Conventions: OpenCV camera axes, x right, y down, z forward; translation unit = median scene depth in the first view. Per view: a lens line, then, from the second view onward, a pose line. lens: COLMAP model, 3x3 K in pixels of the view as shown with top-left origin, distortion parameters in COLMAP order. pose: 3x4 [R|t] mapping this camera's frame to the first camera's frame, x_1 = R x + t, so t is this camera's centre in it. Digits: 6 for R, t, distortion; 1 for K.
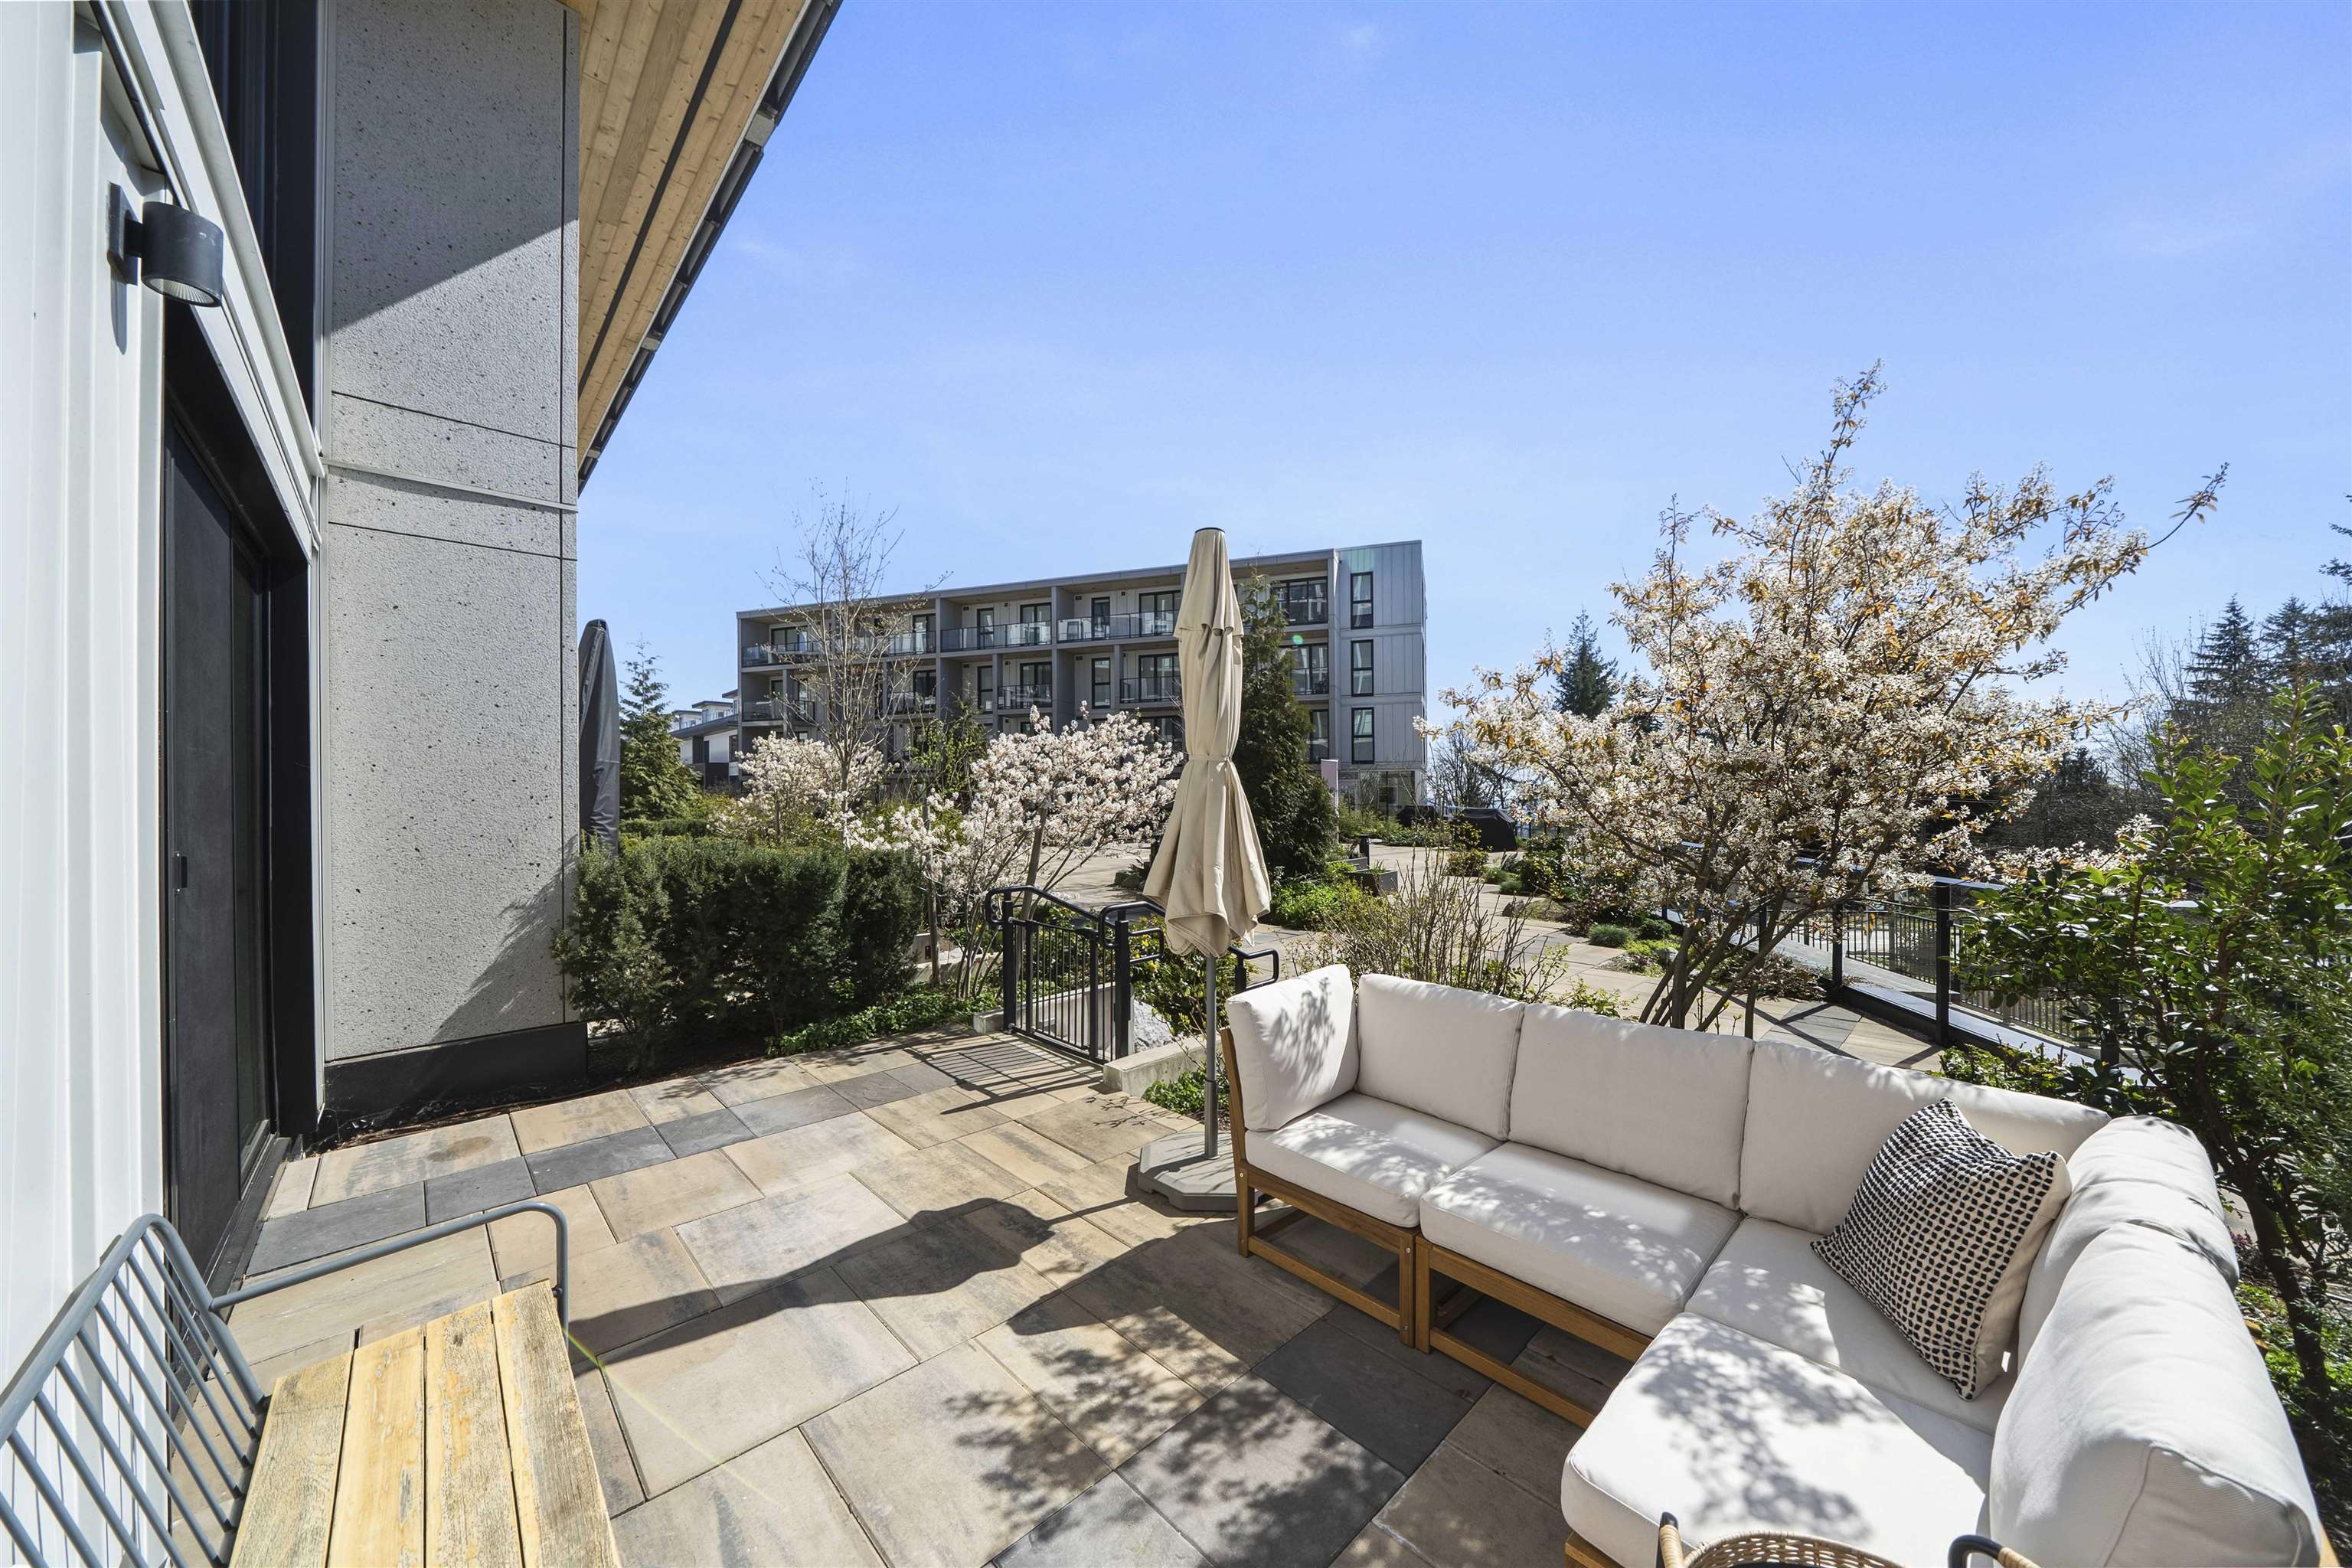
lens RADIAL K [[817.2, 0, 1172.7], [0, 817.2, 792.6], [0, 0, 1]] dist [-0.005531, 0.000227]
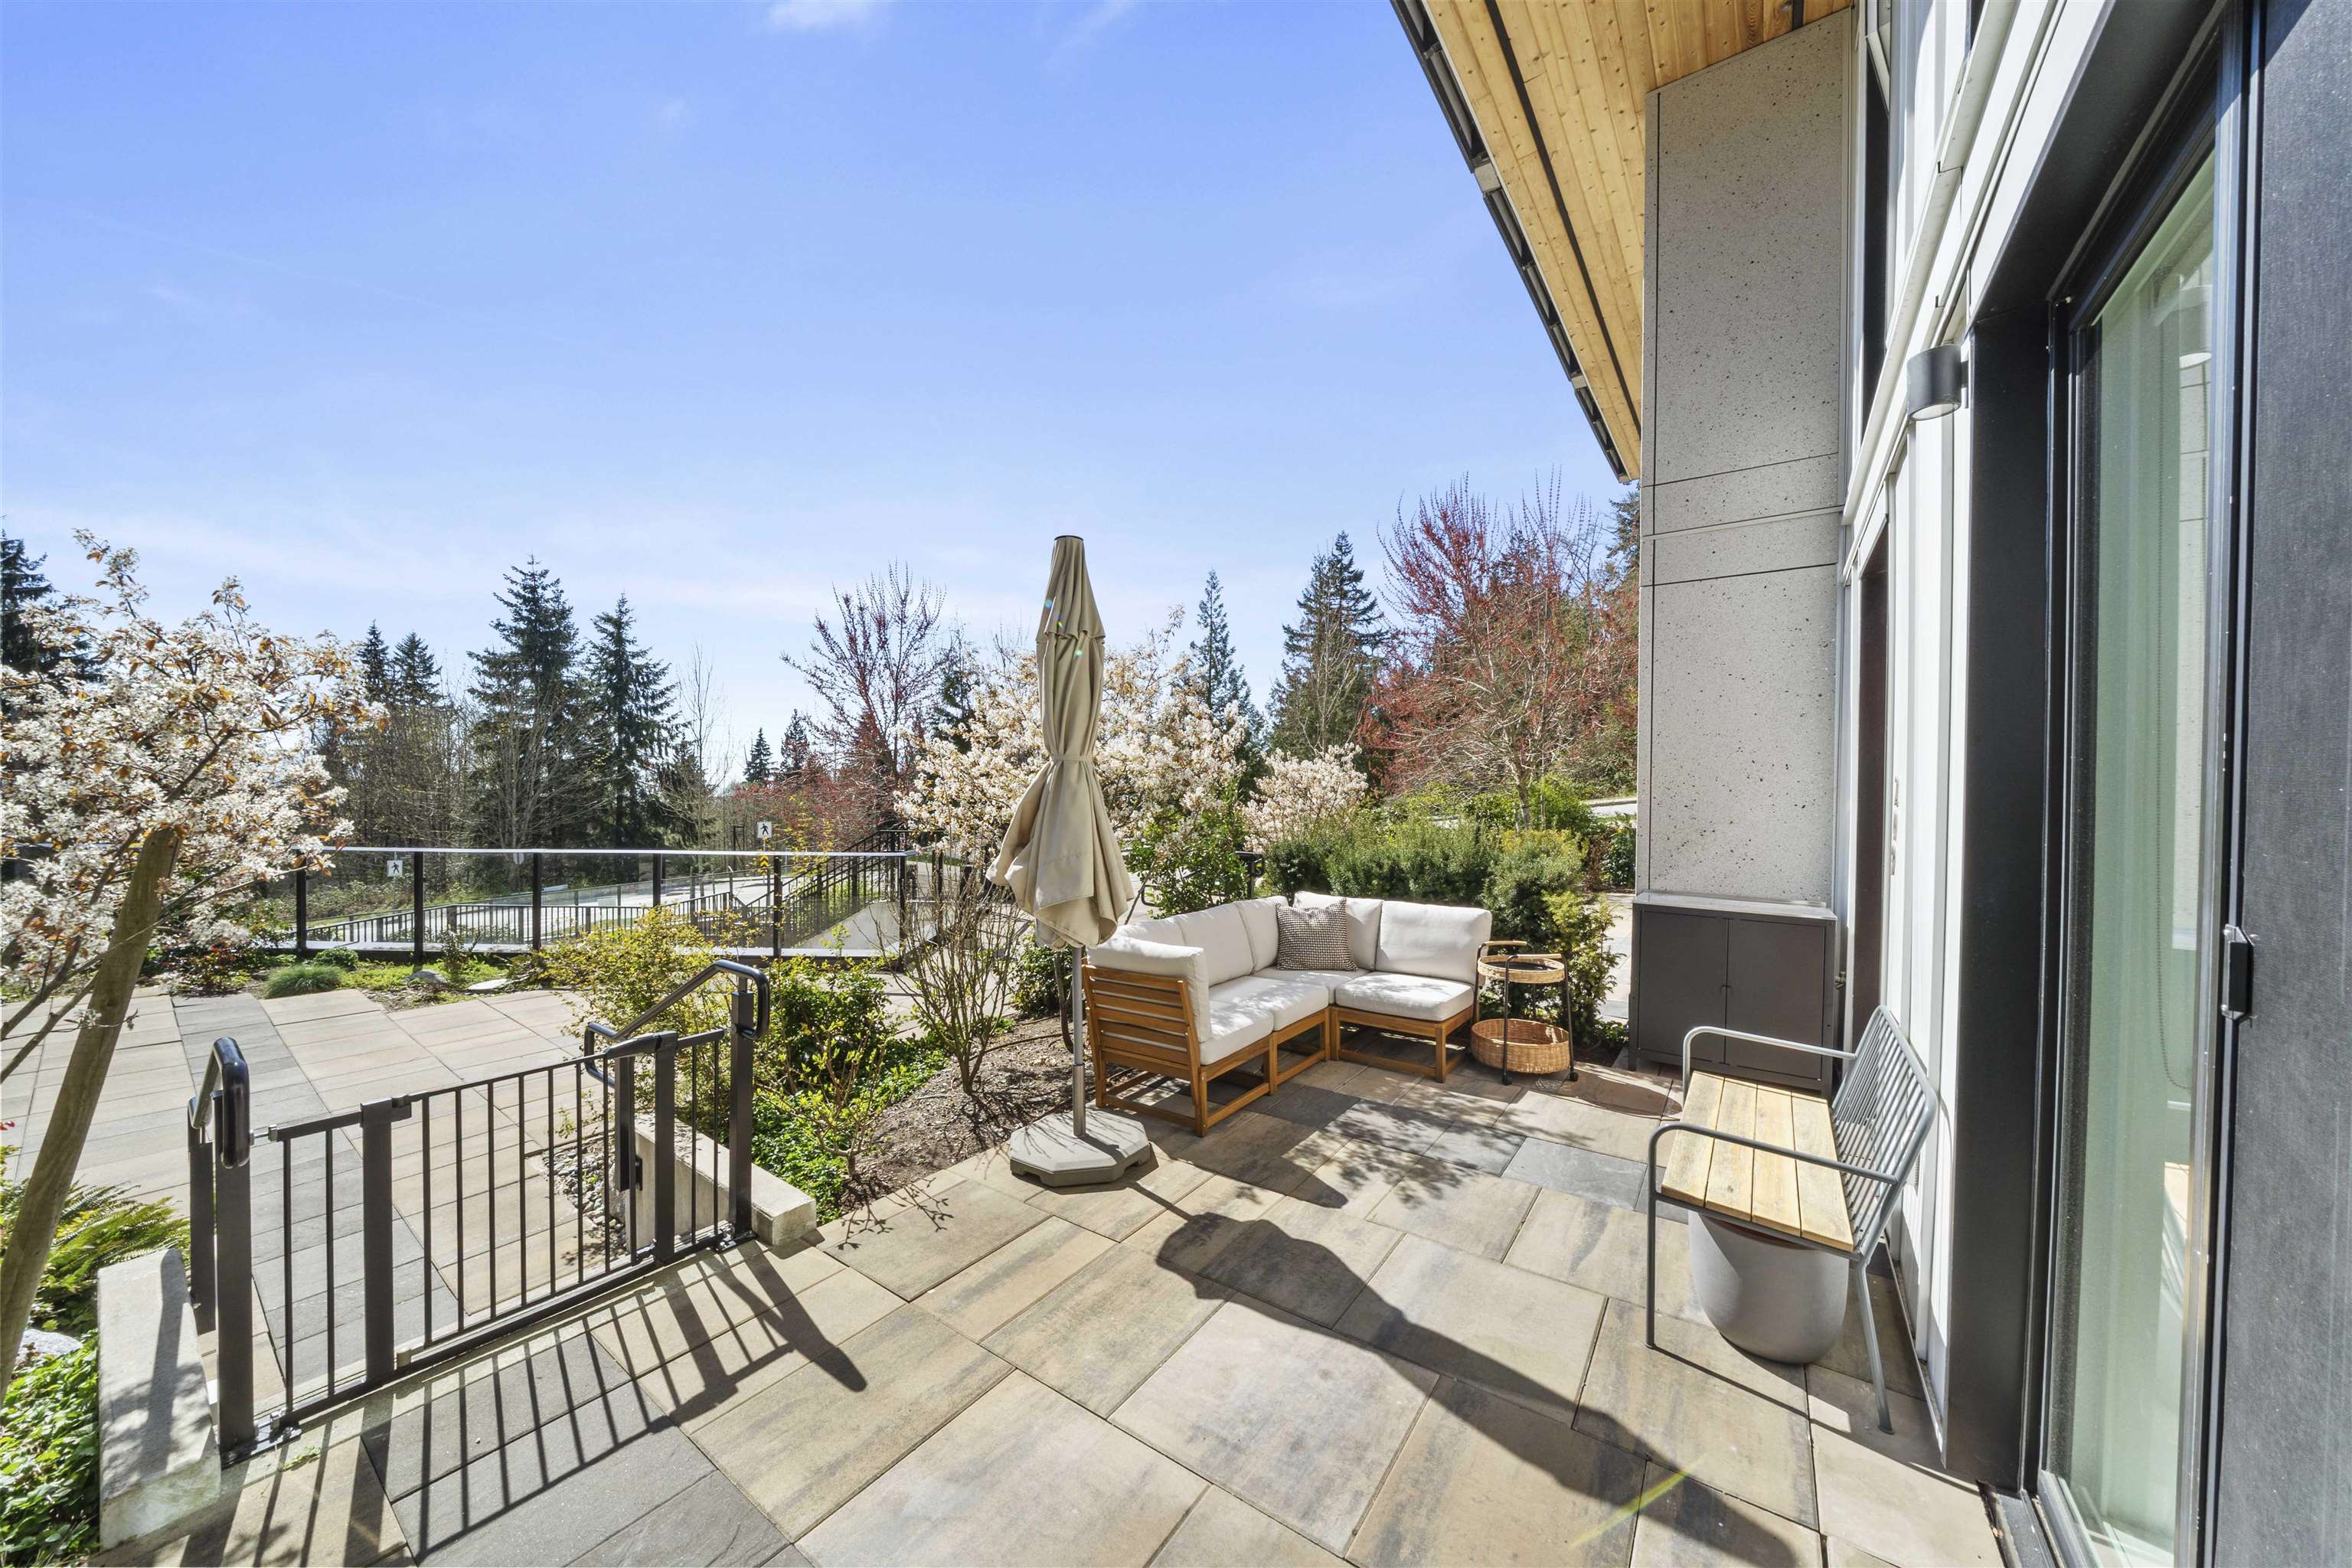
lens RADIAL K [[805.6, 0, 1171.6], [0, 805.6, 795.3], [0, 0, 1]] dist [-0.008089, 0.000105]
pose [[-0.191409, -0.004411, 0.981500, -1.249861], [-0.007186, 0.999969, 0.003092, -0.000915], [-0.981484, -0.006461, -0.191435, 1.348524]]
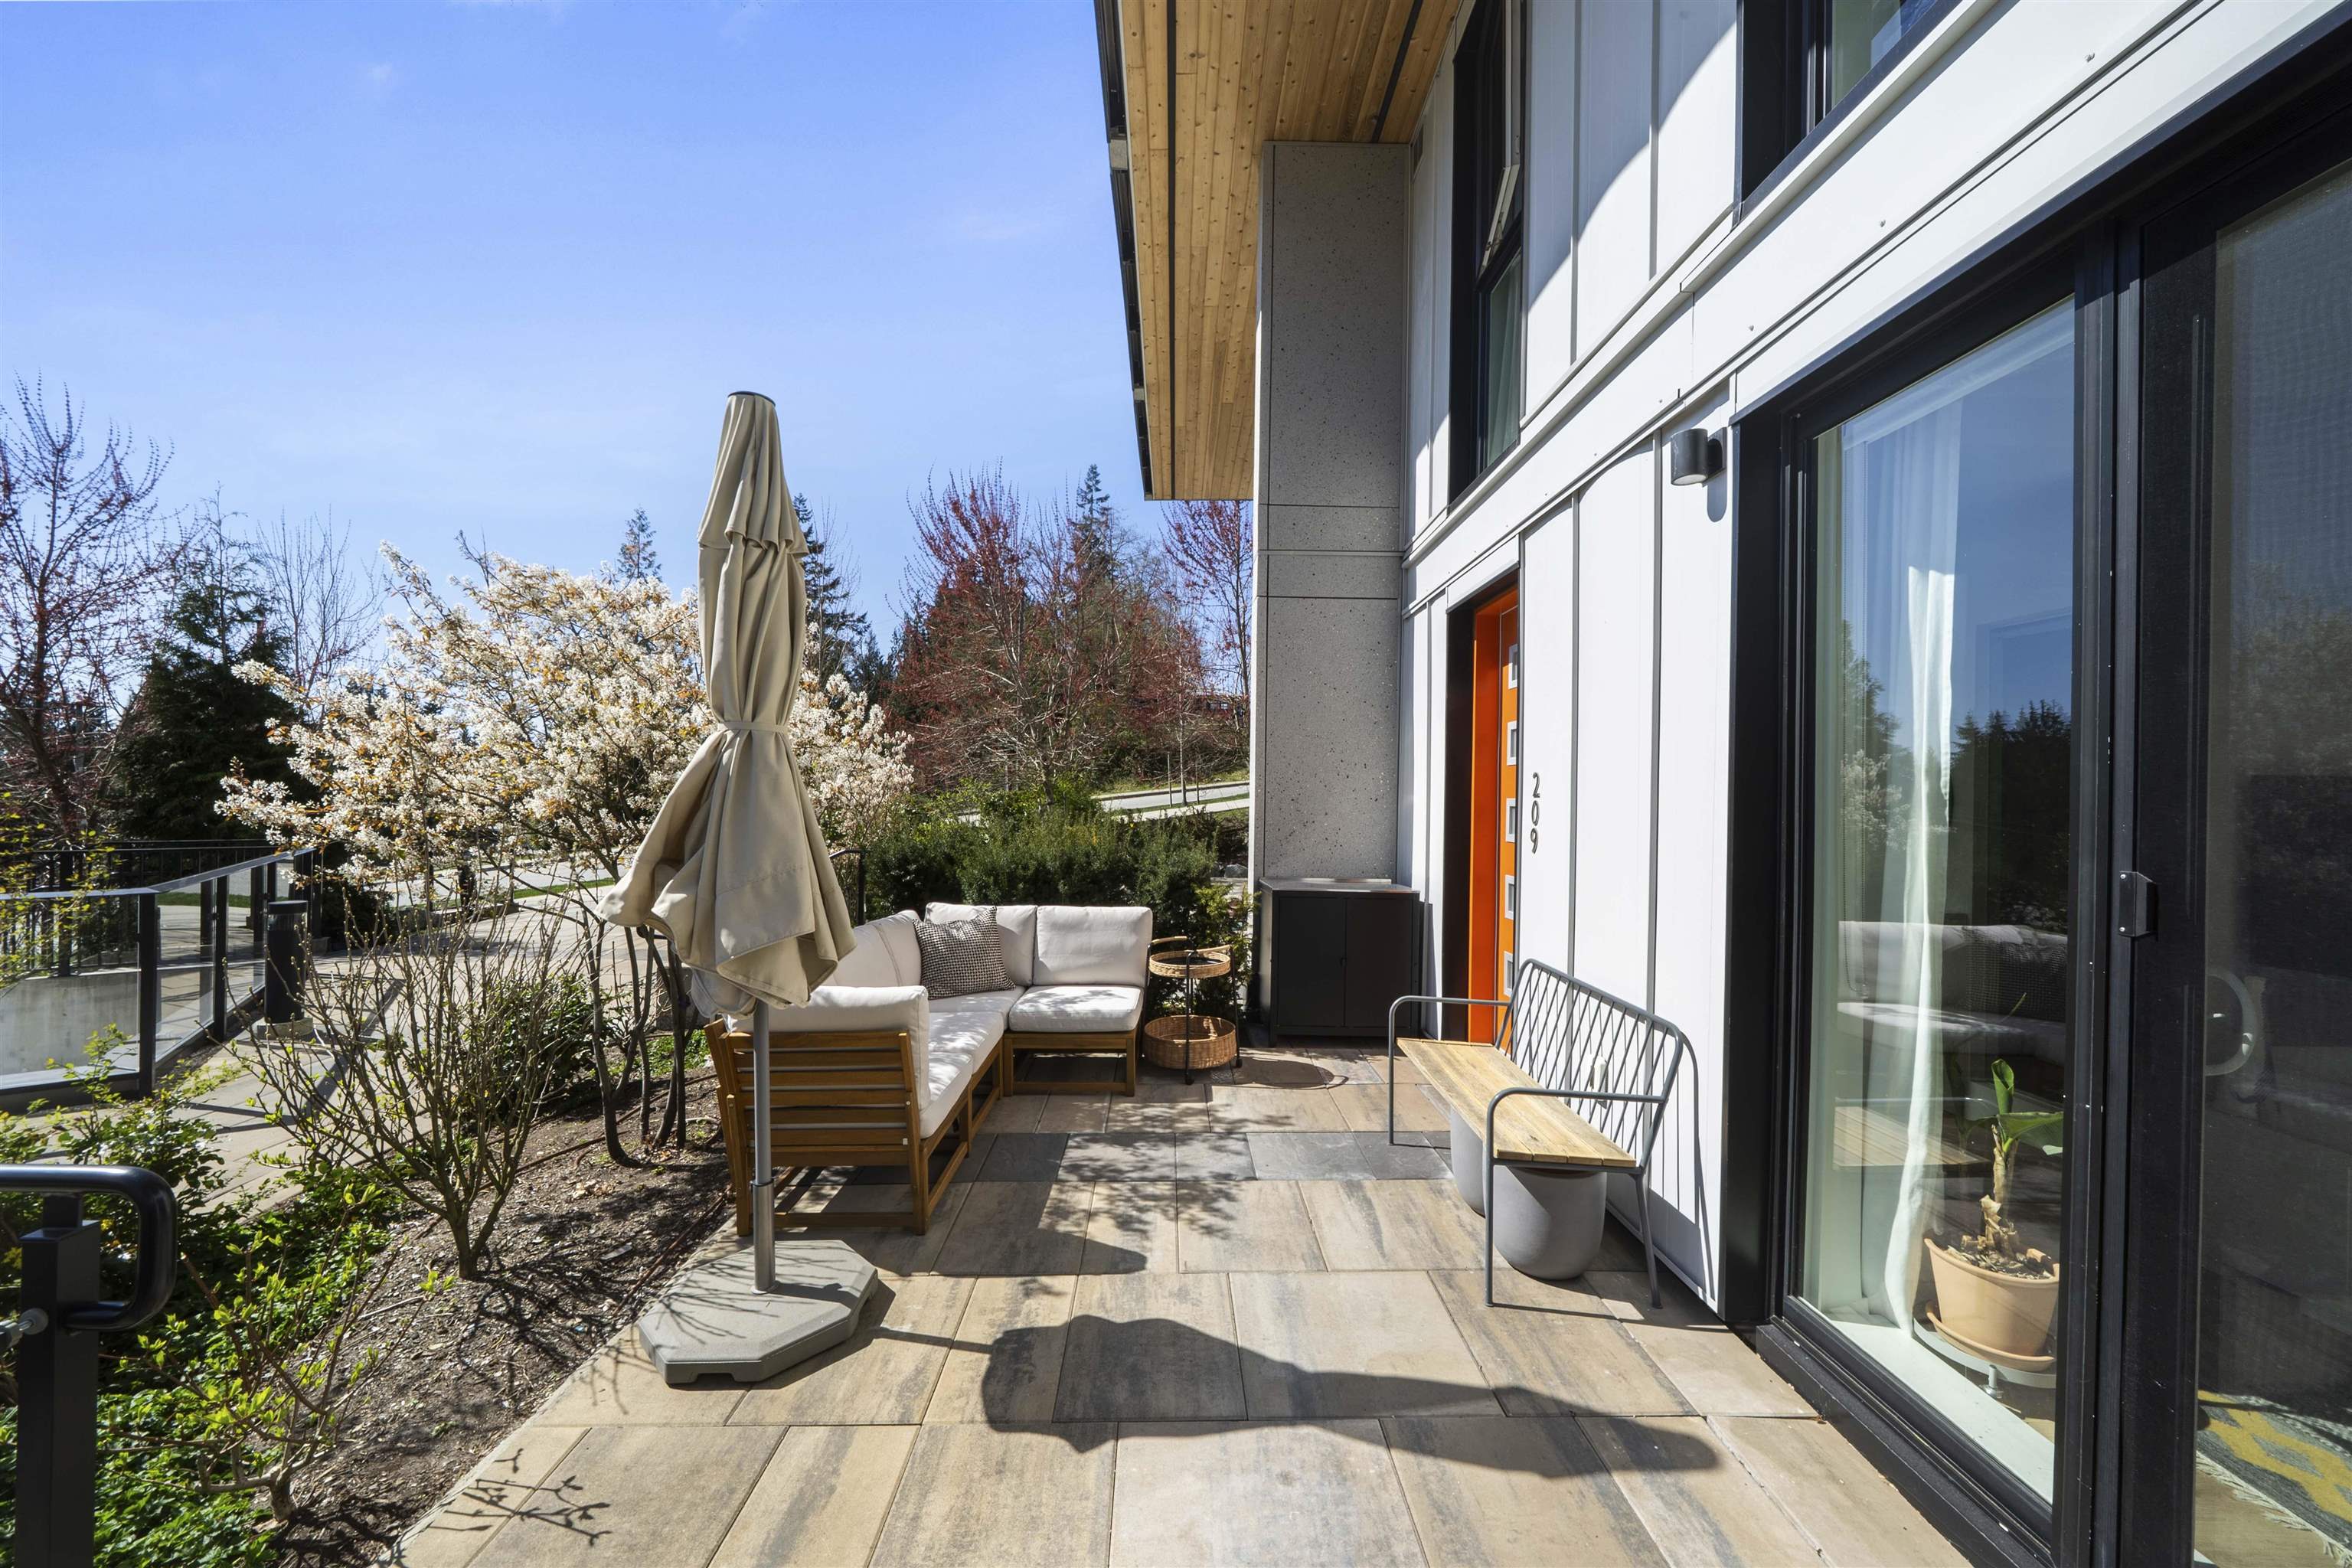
lens RADIAL K [[845.0, 0, 1175.5], [0, 845.0, 791.8], [0, 0, 1]] dist [-0.005252, -0.000076]
pose [[-0.740522, -0.004635, 0.672017, -0.892120], [-0.009797, 0.999944, -0.003898, 0.012684], [-0.671961, -0.009470, -0.740526, 1.628237]]
